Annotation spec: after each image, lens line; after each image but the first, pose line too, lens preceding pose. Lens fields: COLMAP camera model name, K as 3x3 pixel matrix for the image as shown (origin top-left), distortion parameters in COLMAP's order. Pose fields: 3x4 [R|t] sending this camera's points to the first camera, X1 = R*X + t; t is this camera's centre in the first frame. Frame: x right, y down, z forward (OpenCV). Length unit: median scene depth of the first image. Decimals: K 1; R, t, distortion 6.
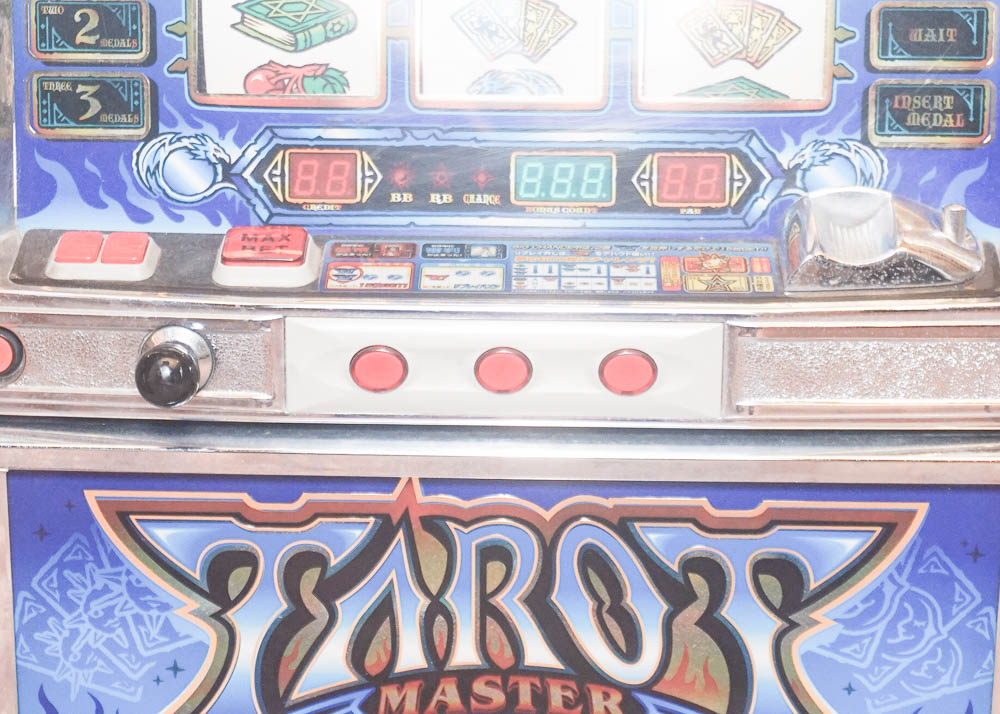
lens RADIAL K [[2380.9, 0, 498.6], [0, 2380.9, 377.9], [0, 0, 1]] dist [-0.003534, 0.147406]
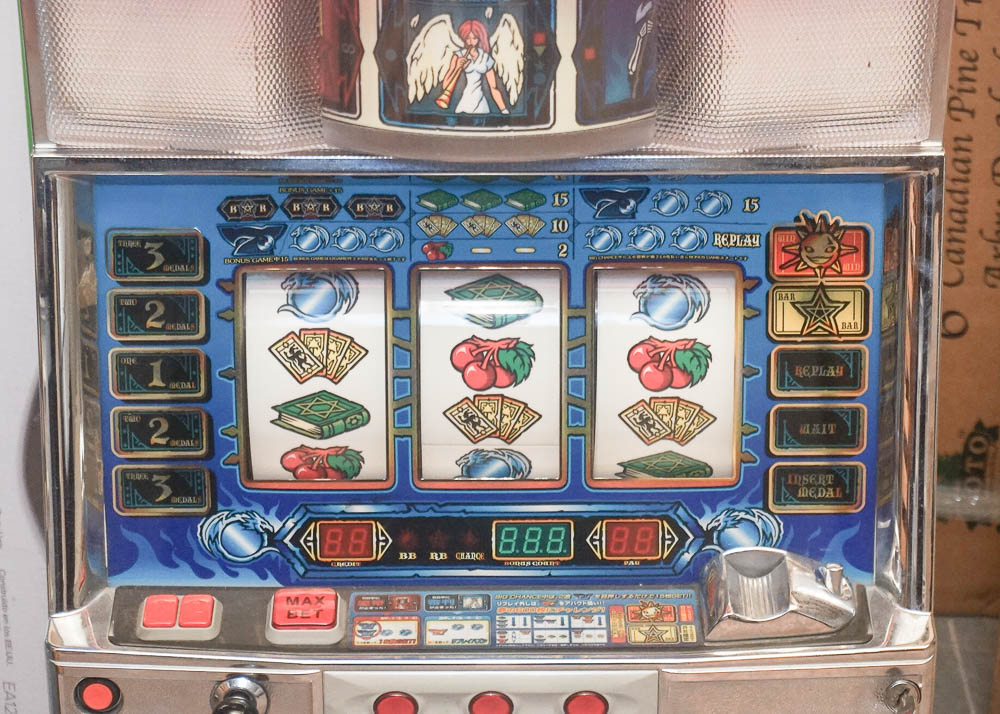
lens RADIAL K [[2380.9, 0, 498.6], [0, 2380.9, 377.9], [0, 0, 1]] dist [-0.003534, 0.147406]
pose [[0.999472, -0.018766, 0.026523, -0.024115], [0.016122, 0.995192, 0.096602, -0.296878], [-0.028208, -0.096124, 0.994970, -0.275119]]
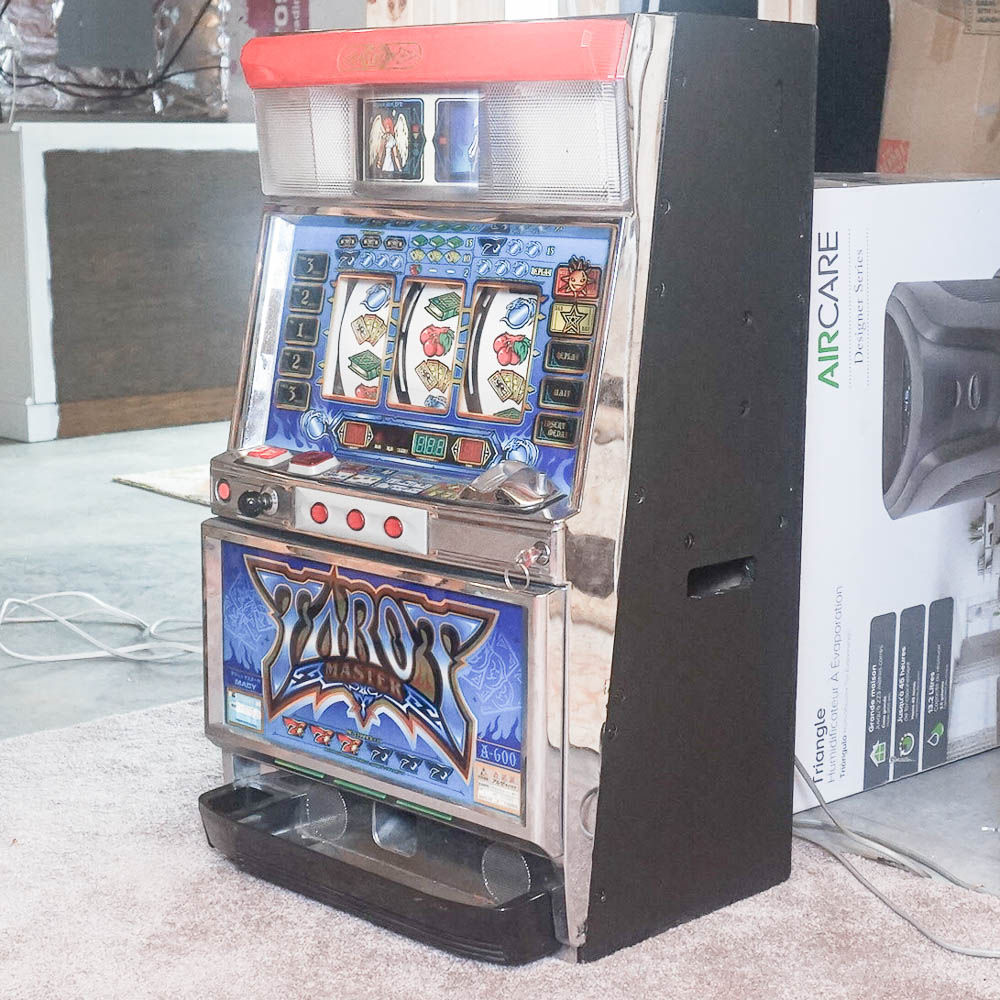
lens RADIAL K [[2030.7, 0, 499.7], [0, 2030.7, 522.2], [0, 0, 1]] dist [0.003997, 0.006244]
pose [[0.731960, 0.120457, -0.670615, 1.323629], [-0.197092, 0.979602, -0.039164, 0.044615], [0.652219, 0.160839, 0.740771, -0.315142]]
